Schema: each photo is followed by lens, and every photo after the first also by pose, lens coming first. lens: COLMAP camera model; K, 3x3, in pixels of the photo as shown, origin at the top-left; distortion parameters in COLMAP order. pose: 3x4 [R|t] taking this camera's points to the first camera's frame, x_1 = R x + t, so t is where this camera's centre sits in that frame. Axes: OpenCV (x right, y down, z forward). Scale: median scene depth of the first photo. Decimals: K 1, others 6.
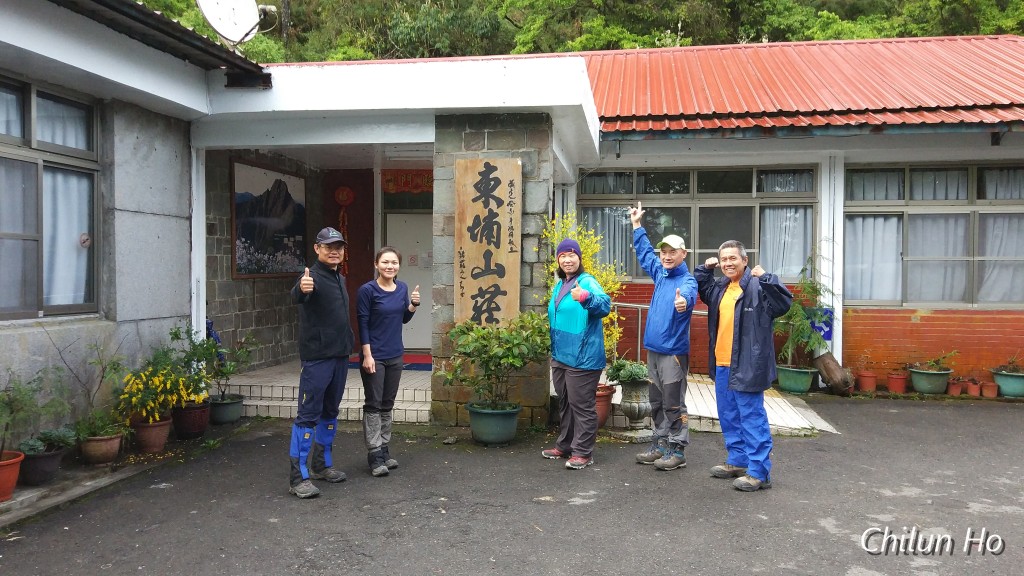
lens RADIAL K [[838.1, 0, 494.5], [0, 838.1, 285.9], [0, 0, 1]] dist [0.093800, -0.121826]
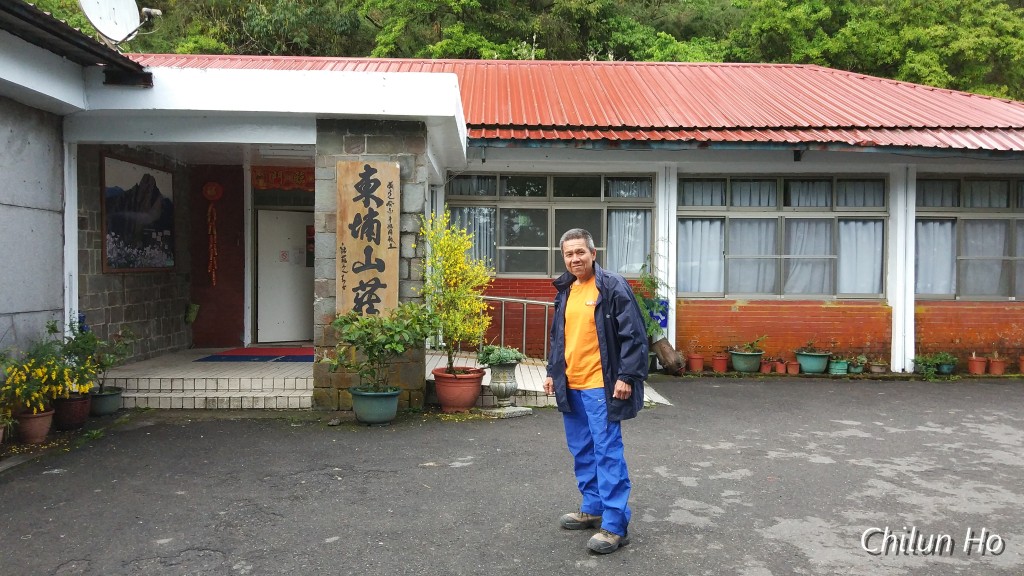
lens RADIAL K [[838.1, 0, 513.8], [0, 838.1, 290.1], [0, 0, 1]] dist [0.093800, -0.121826]
pose [[0.981132, -0.003059, 0.193317, -0.033532], [0.001646, 0.999971, 0.007471, 0.006024], [-0.193334, -0.007012, 0.981108, -0.099043]]
